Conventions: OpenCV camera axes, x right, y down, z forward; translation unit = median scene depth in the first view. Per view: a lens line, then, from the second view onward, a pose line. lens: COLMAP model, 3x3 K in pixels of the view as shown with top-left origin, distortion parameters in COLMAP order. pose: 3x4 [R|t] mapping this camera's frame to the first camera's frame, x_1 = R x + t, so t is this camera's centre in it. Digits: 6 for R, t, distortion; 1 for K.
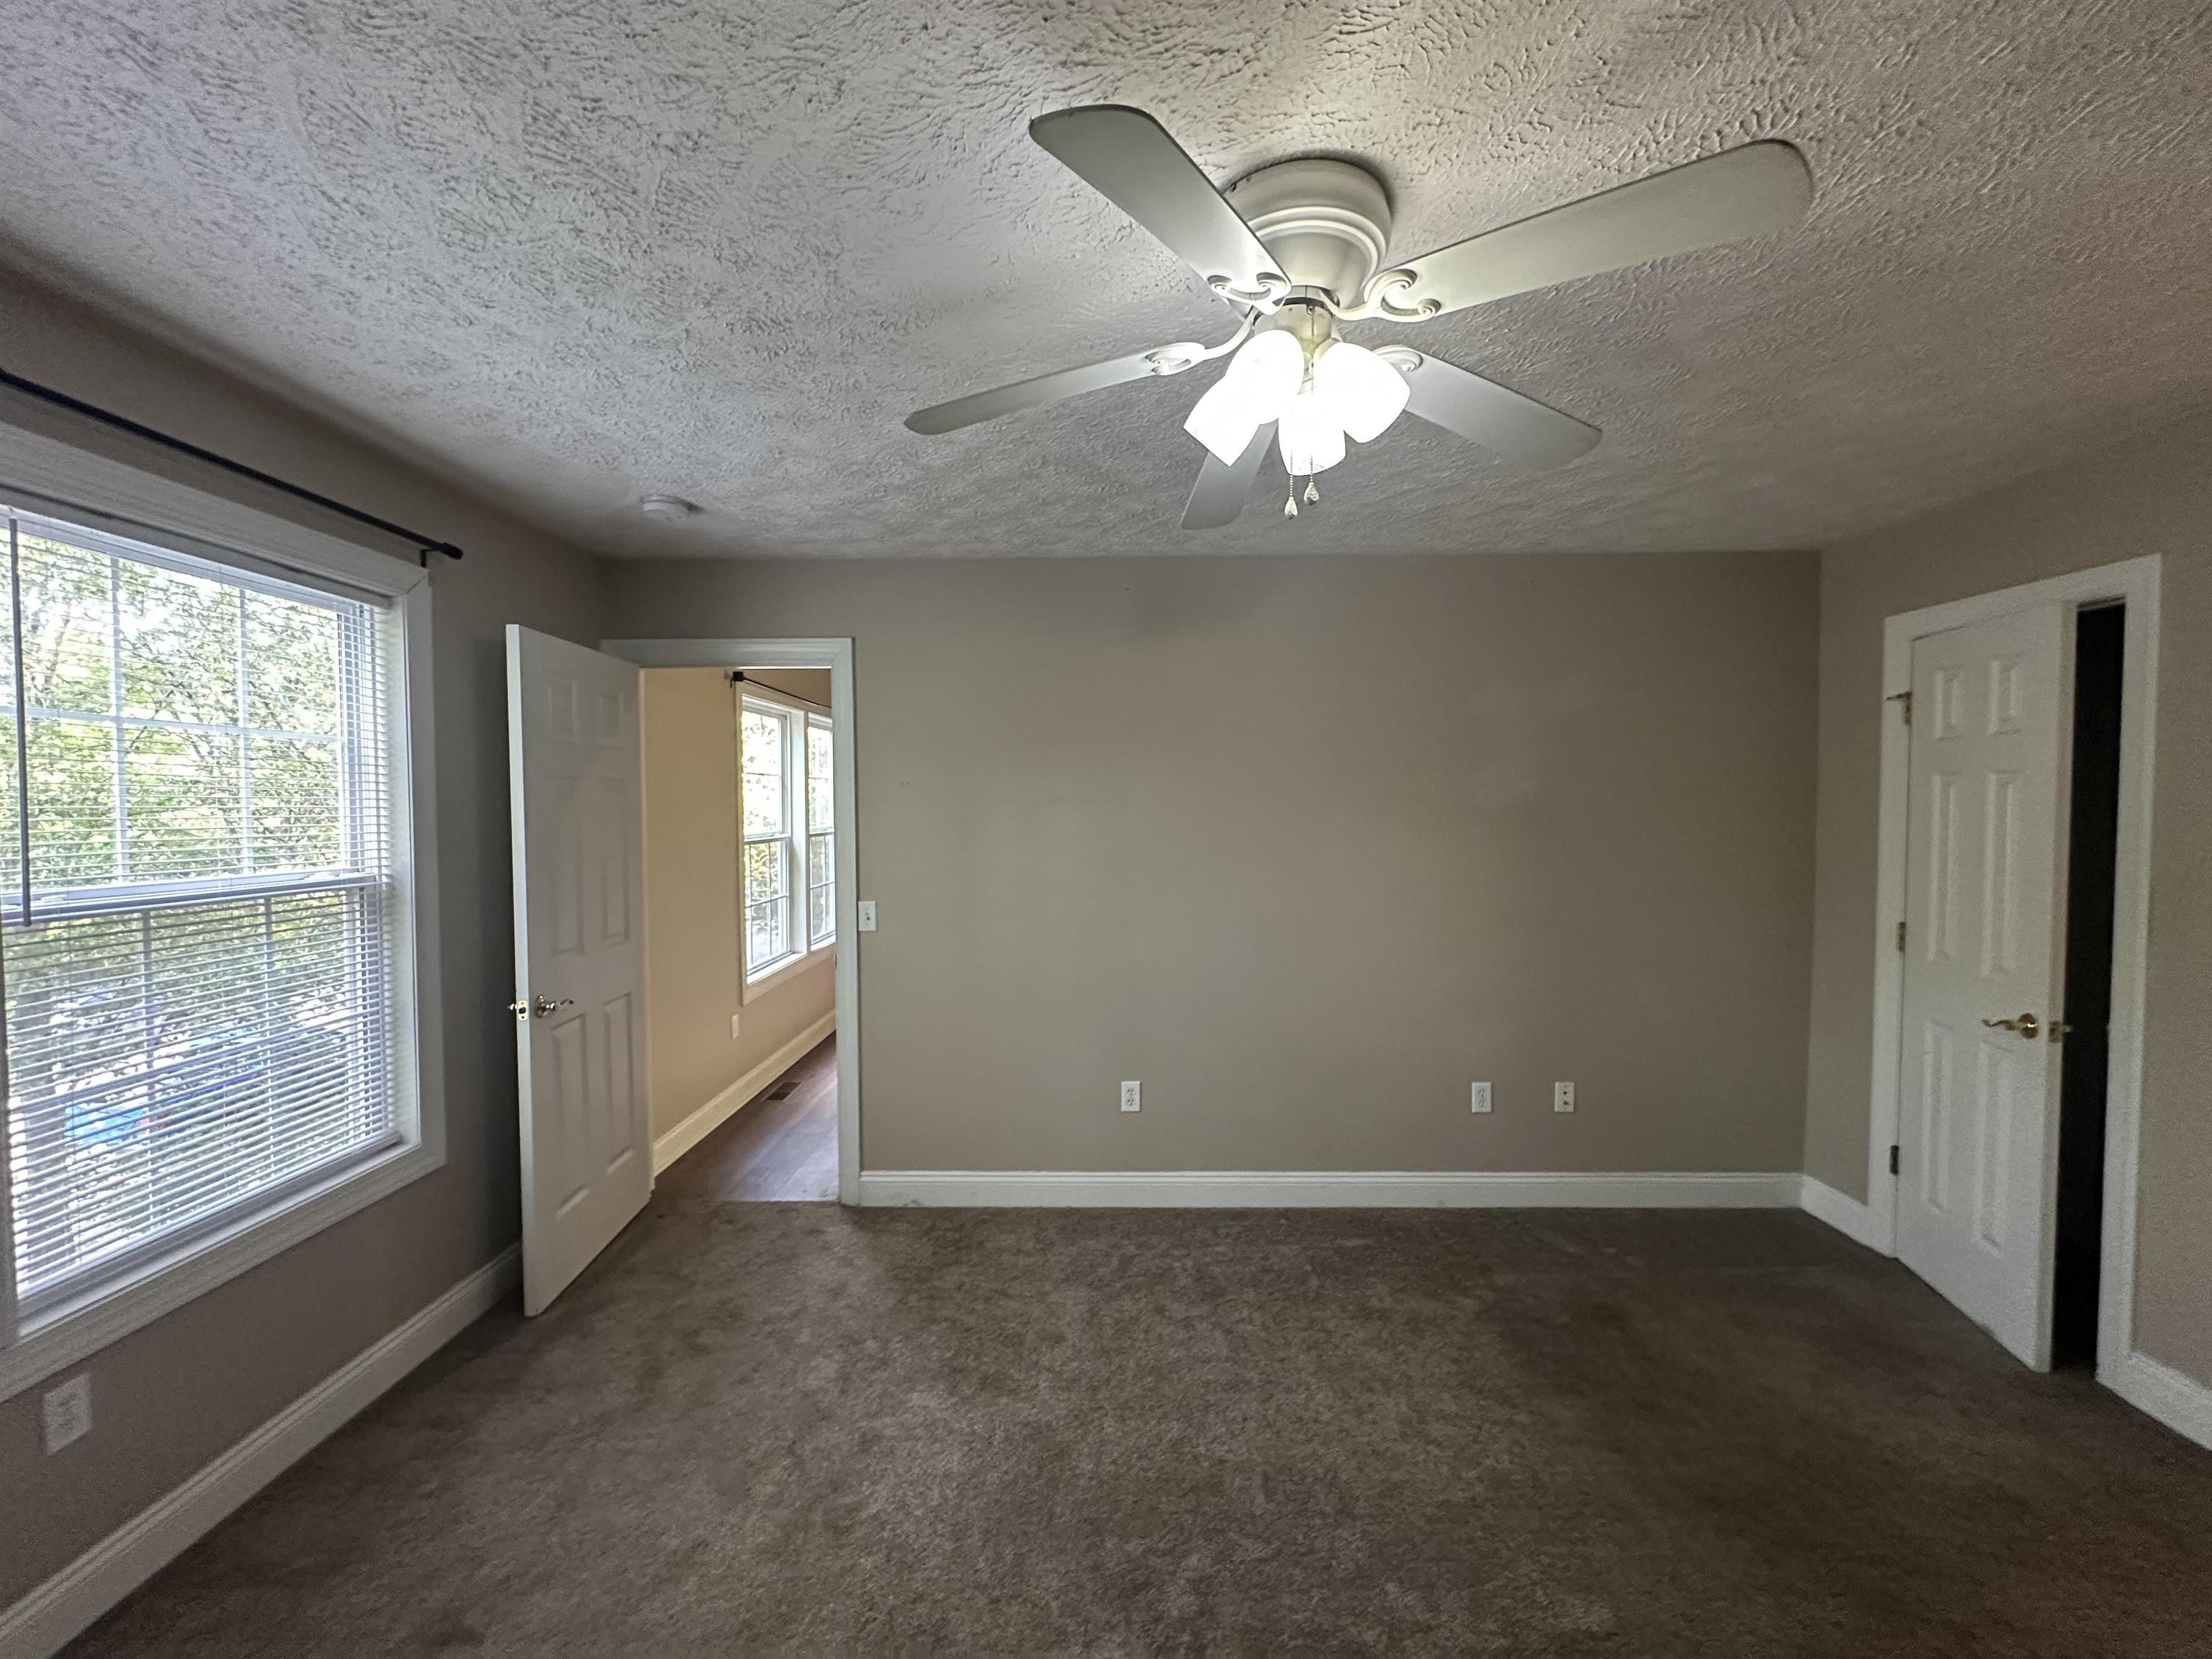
lens RADIAL K [[889.1, 0, 1105.1], [0, 889.1, 833.6], [0, 0, 1]] dist [0.000884, 0.000227]
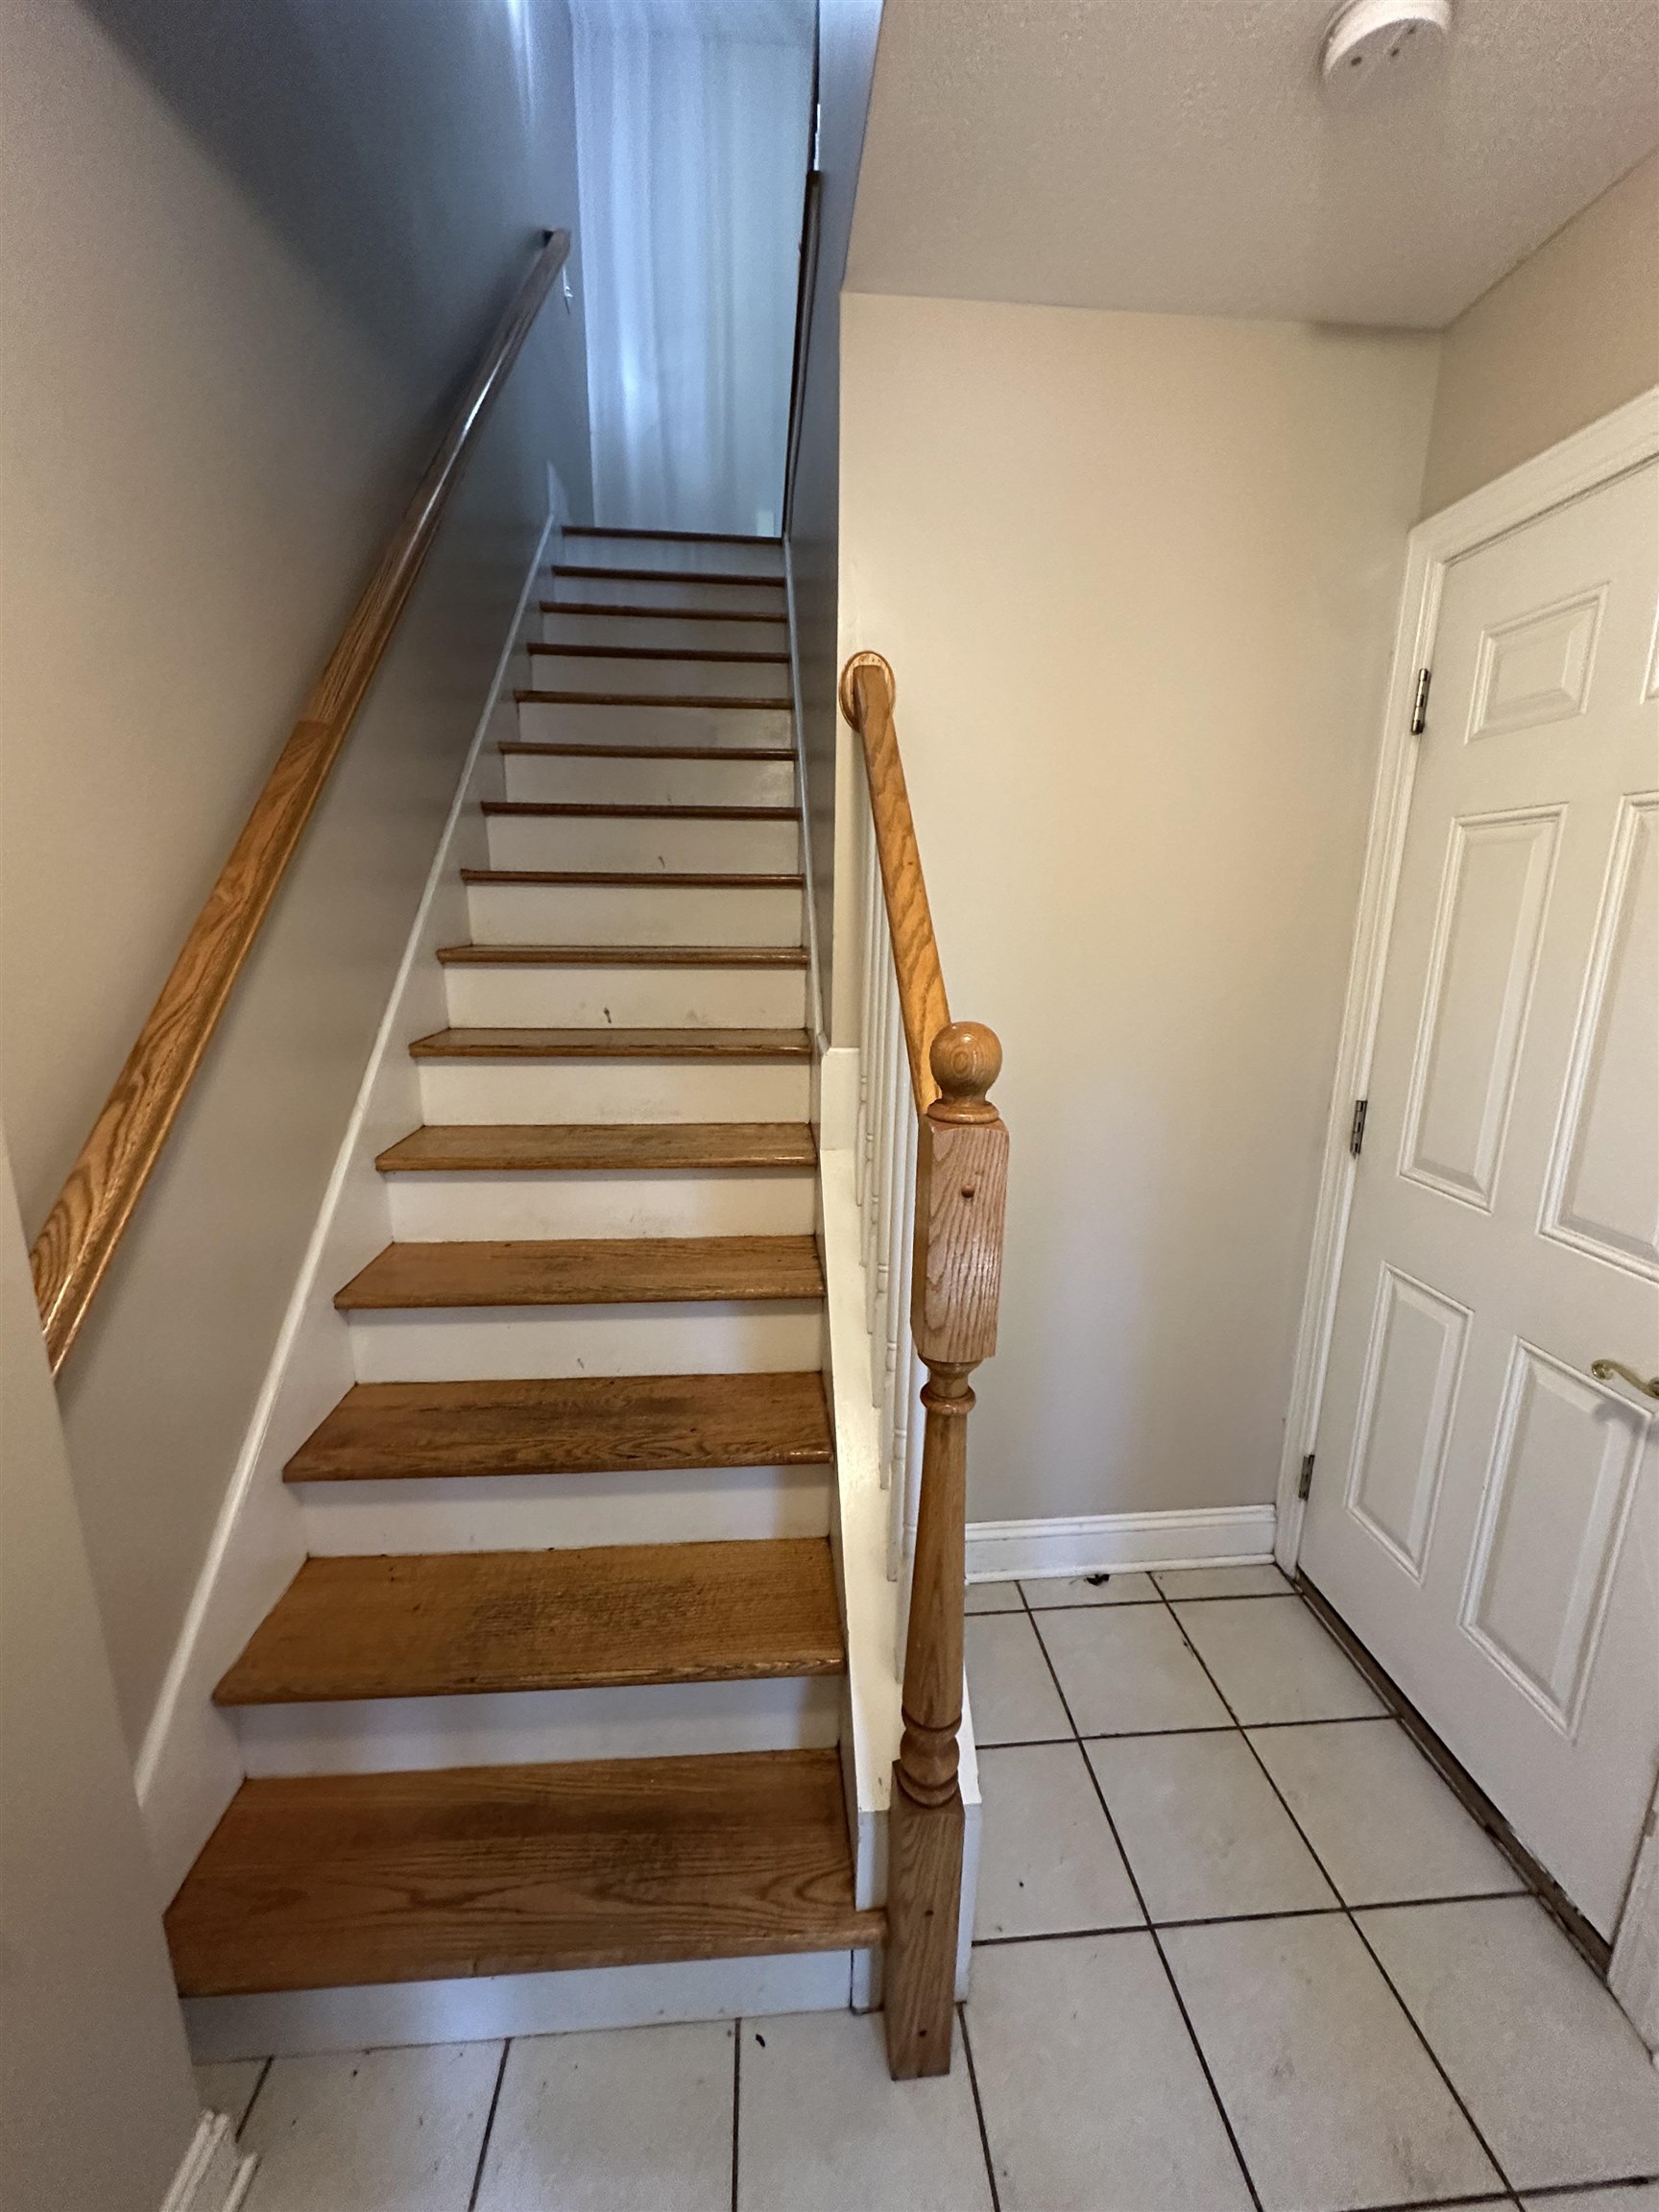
lens RADIAL K [[889.1, 0, 830.0], [0, 889.1, 1107.6], [0, 0, 1]] dist [0.000884, 0.000227]
pose [[0.970620, -0.037817, 0.237626, 0.426803], [-0.009549, 0.980740, 0.195085, -0.006287], [-0.240427, -0.191622, 0.951565, 0.538129]]
